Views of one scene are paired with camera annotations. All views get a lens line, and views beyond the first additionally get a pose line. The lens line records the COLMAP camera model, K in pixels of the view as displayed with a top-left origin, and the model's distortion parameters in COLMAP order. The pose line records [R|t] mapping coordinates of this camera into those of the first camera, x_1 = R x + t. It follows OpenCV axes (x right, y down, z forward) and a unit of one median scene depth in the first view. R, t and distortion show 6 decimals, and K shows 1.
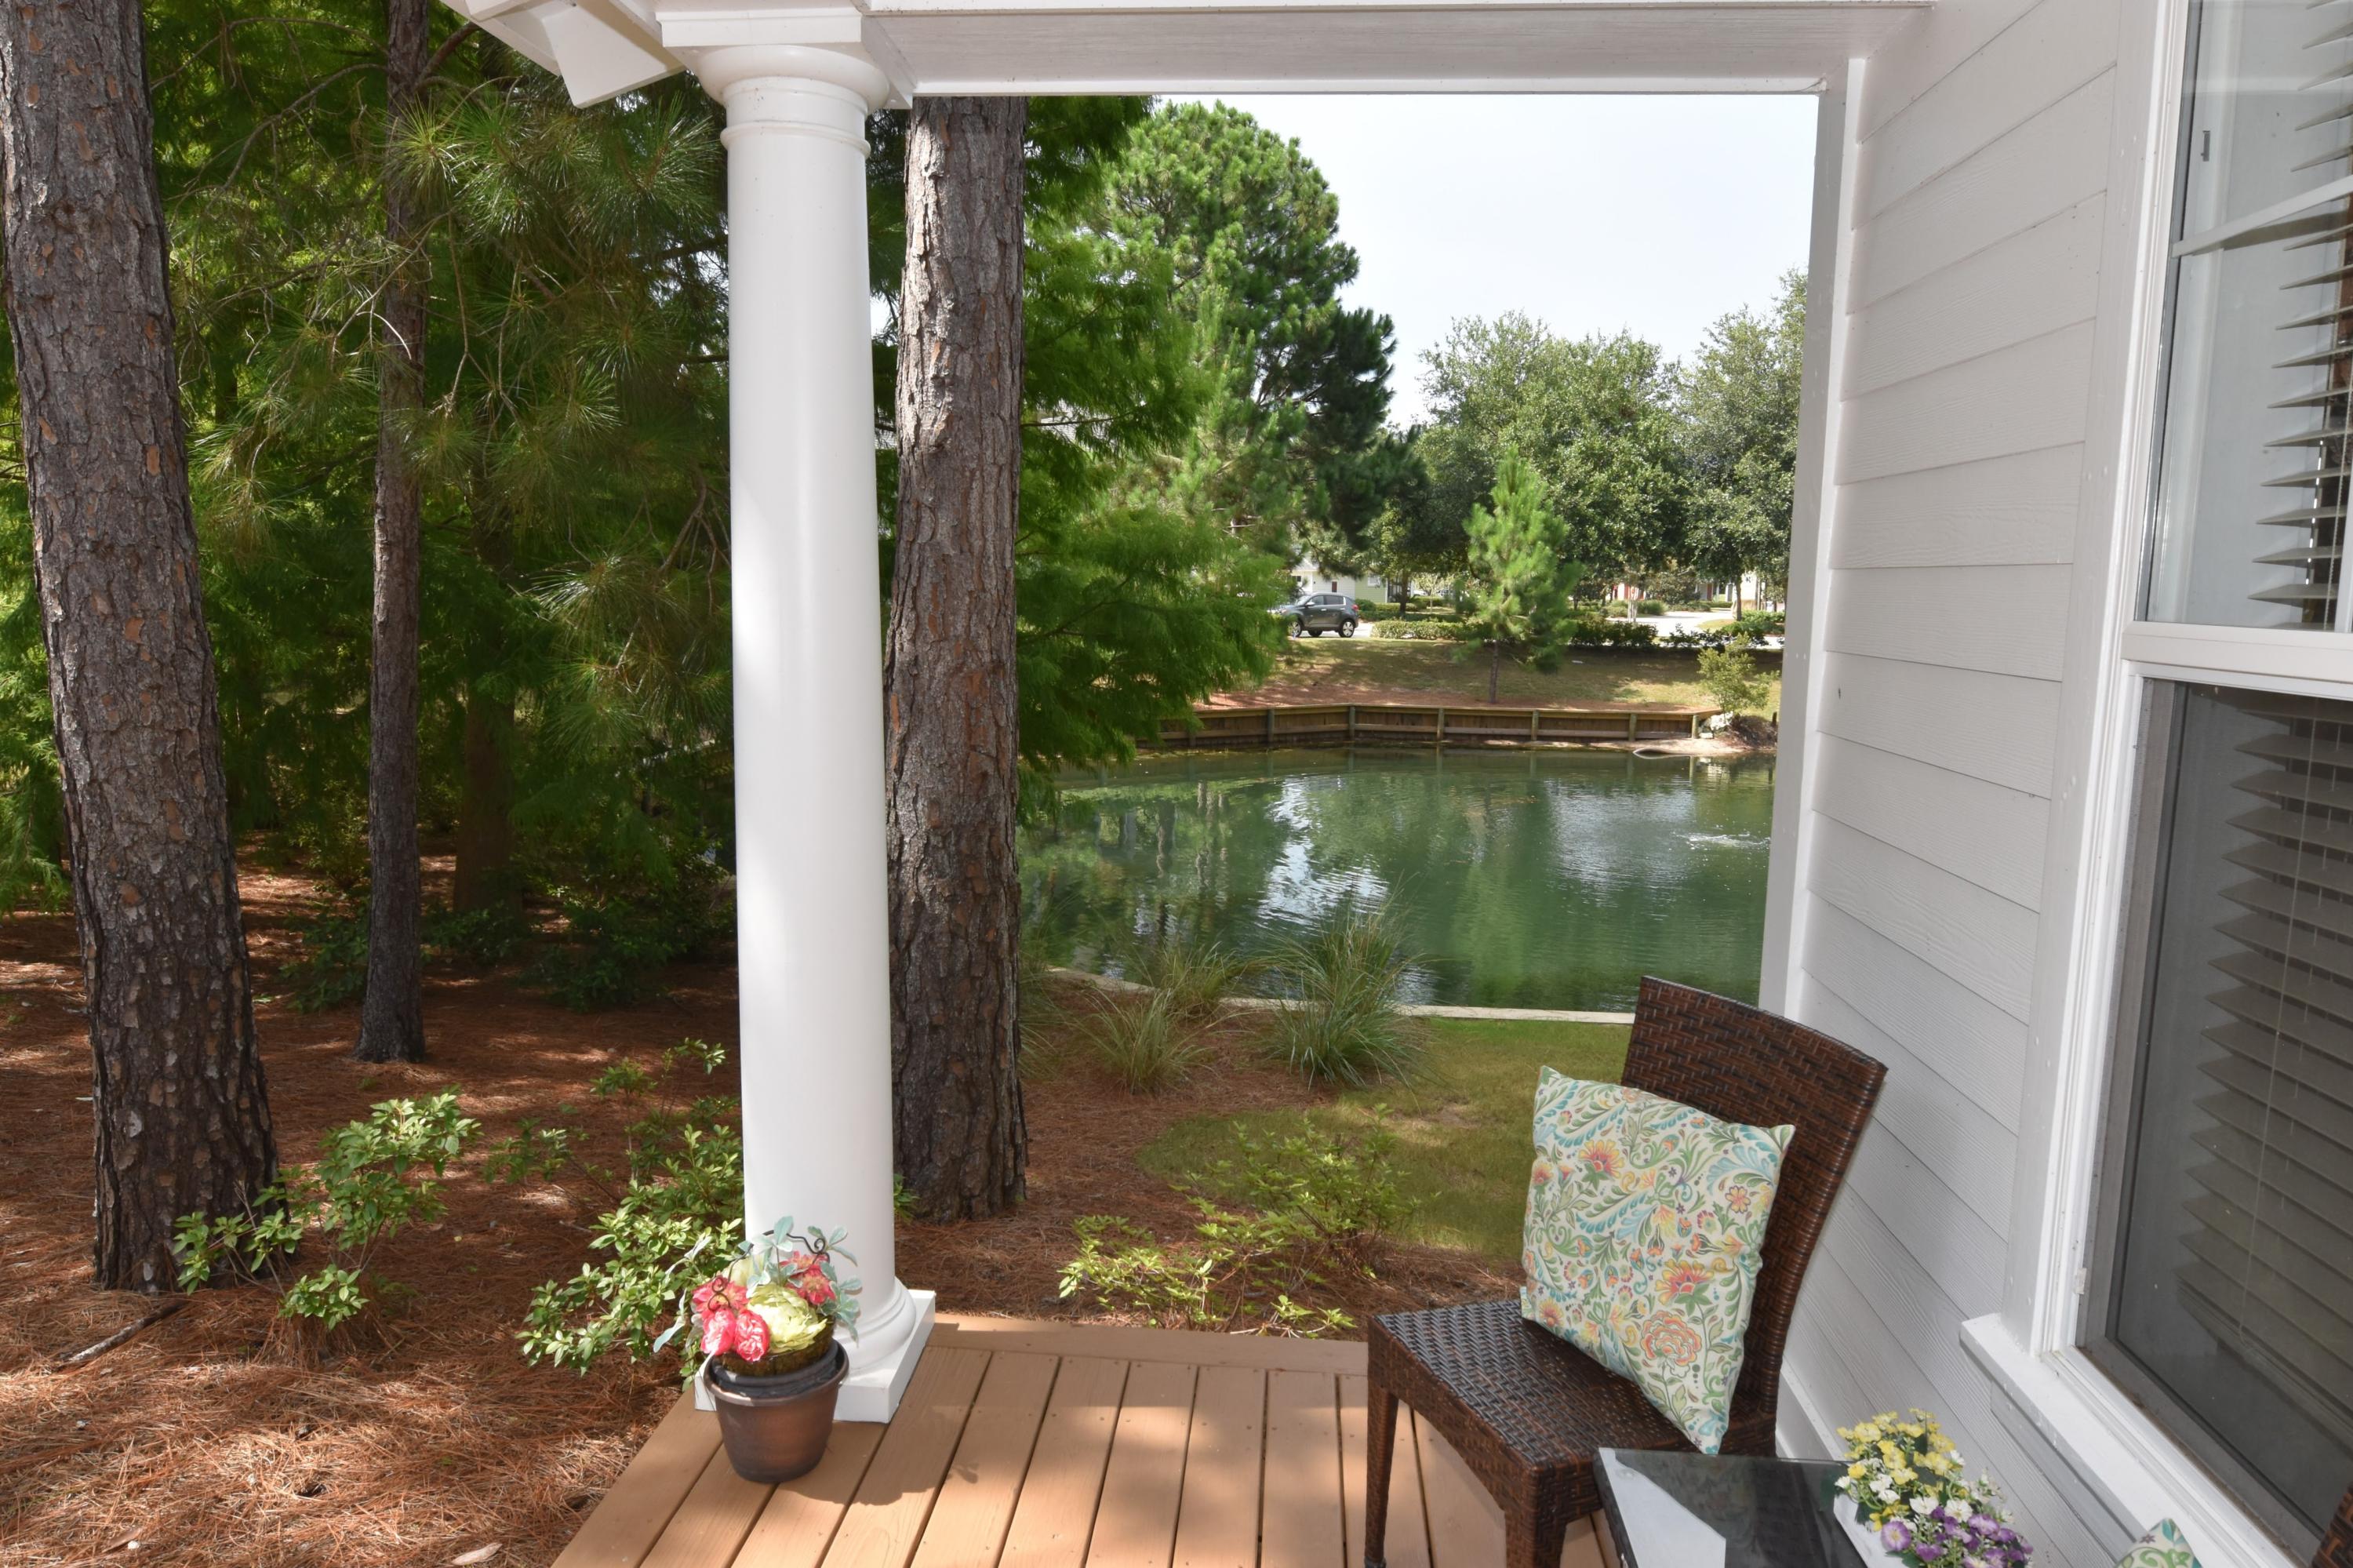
lens RADIAL K [[1472.7, 0, 1176.5], [0, 1472.7, 784.0], [0, 0, 1]] dist [0.004112, -0.005330]
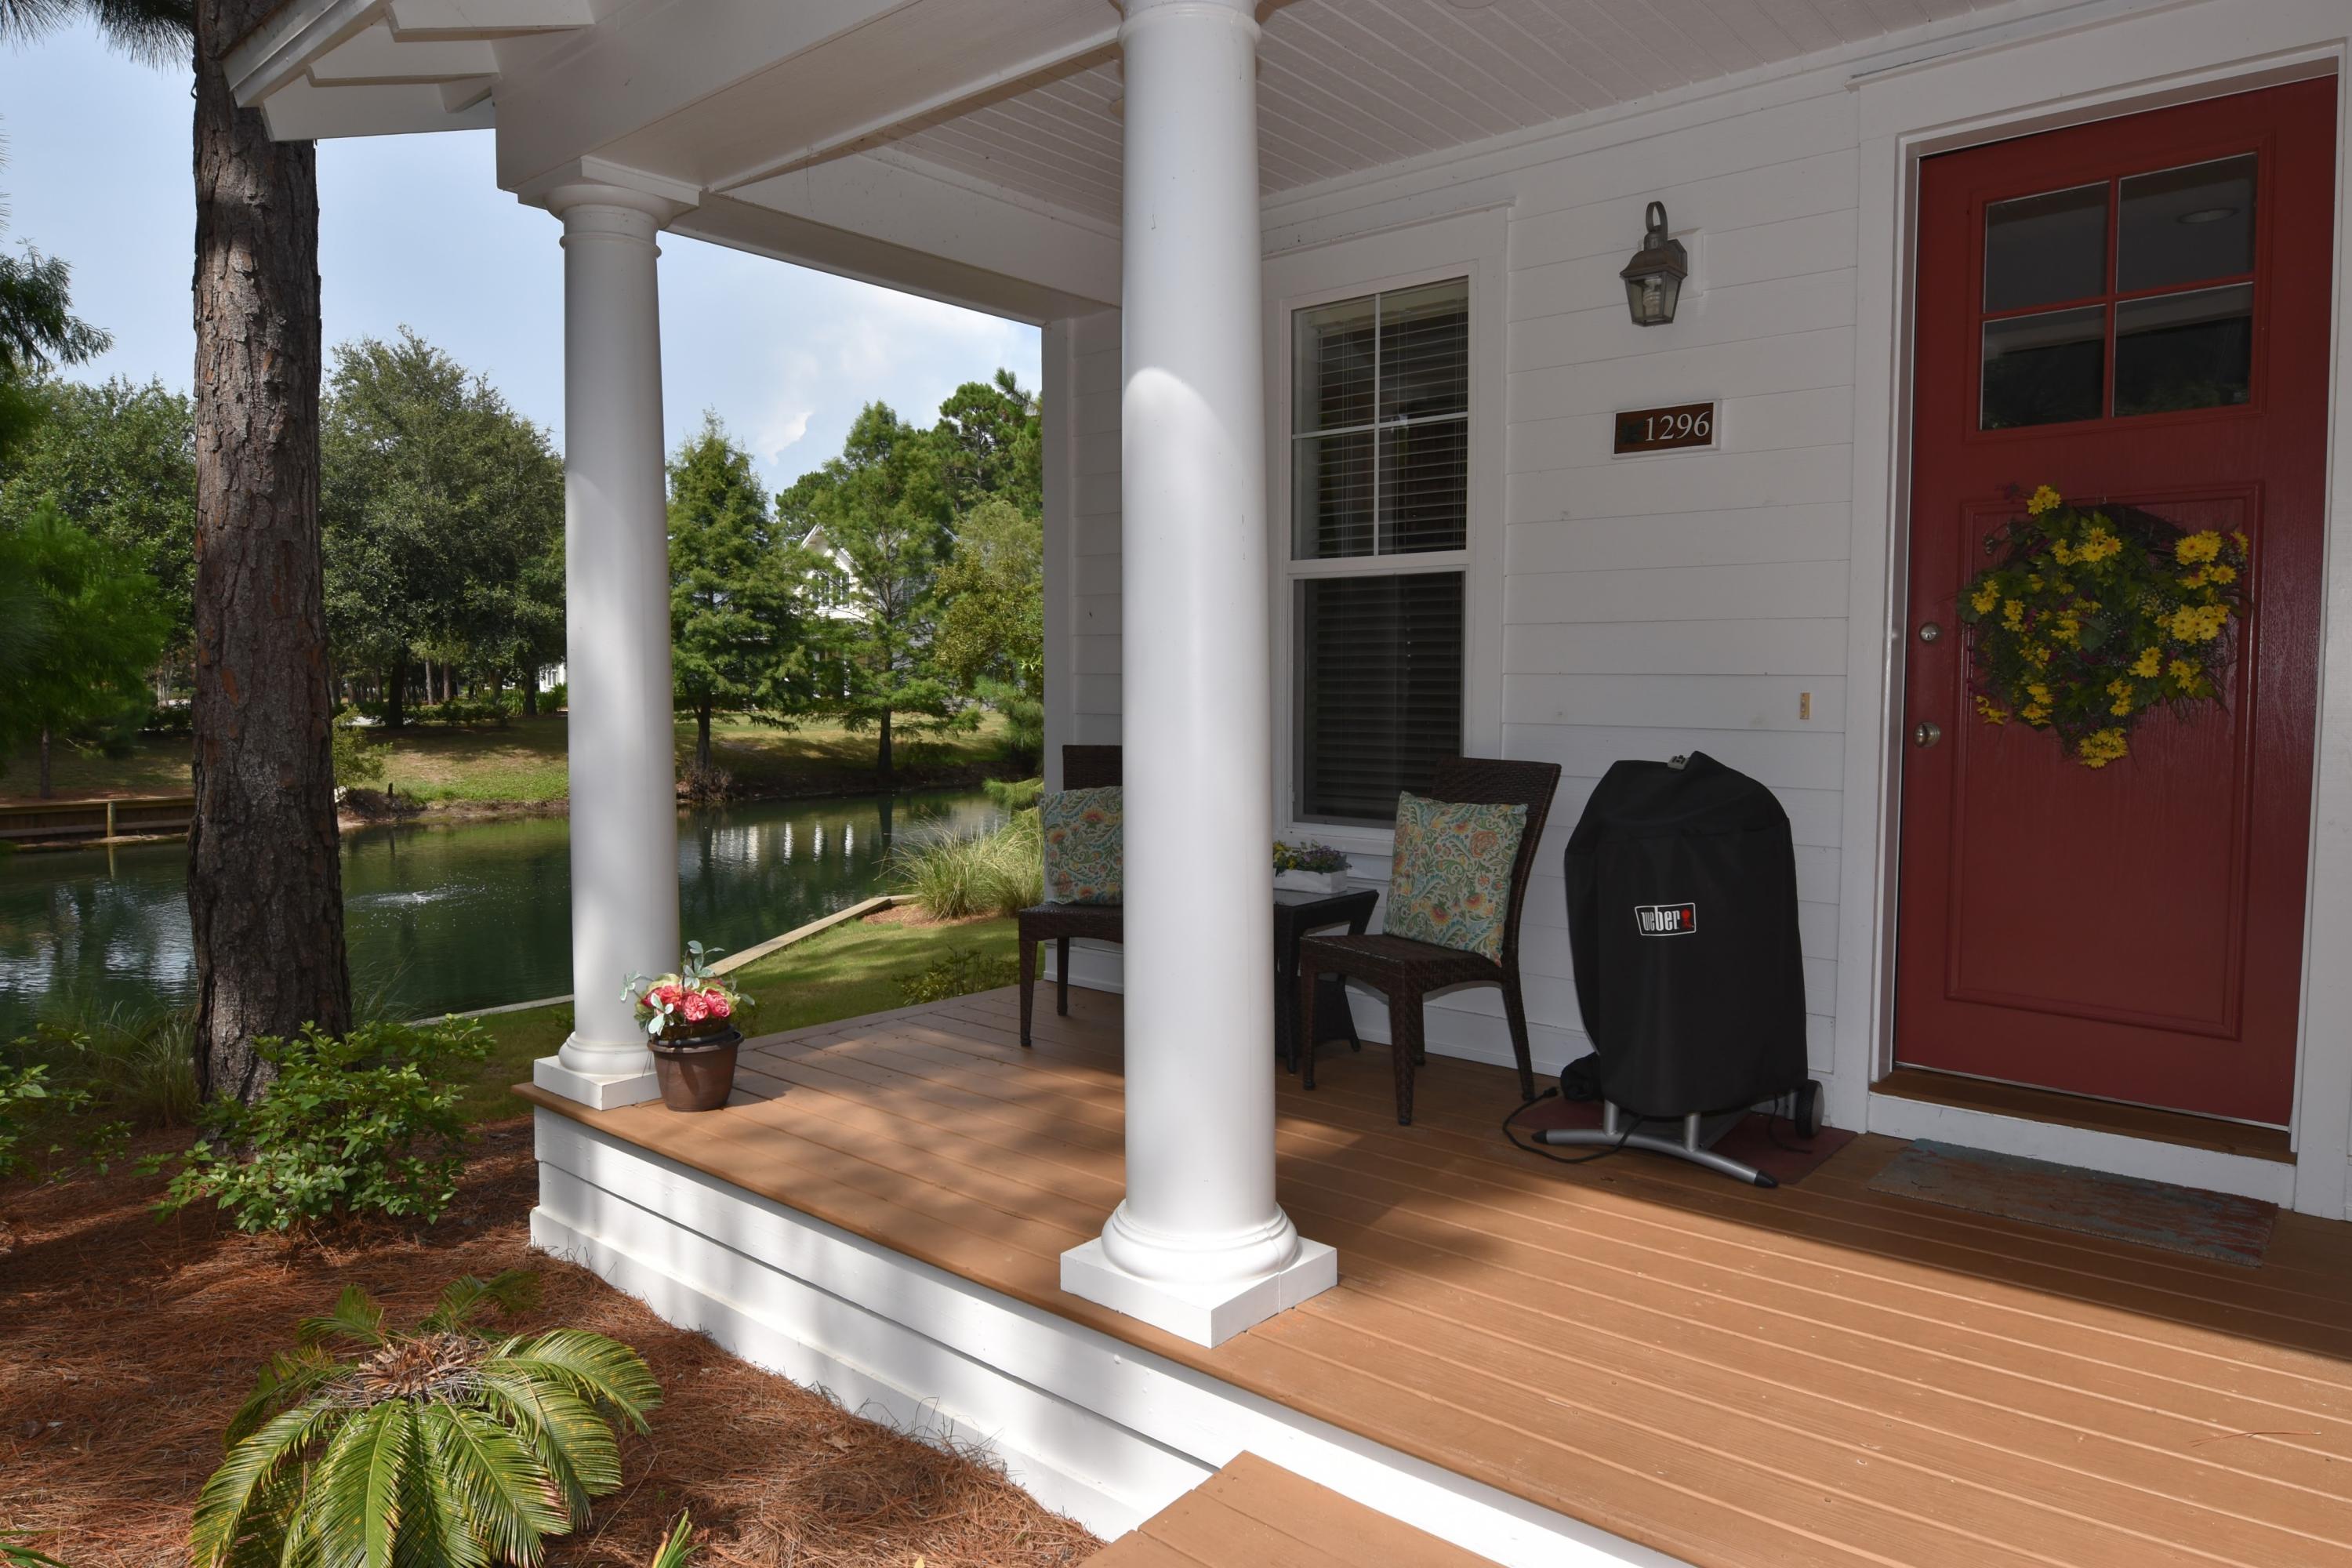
lens RADIAL K [[1472.0, 0, 1176.0], [0, 1472.0, 784.0], [0, 0, 1]] dist [0.004112, -0.005330]
pose [[0.587375, -0.074383, 0.805889, -0.662623], [0.121742, 0.992558, 0.002880, 0.104469], [-0.800106, 0.096419, 0.592059, -0.180520]]
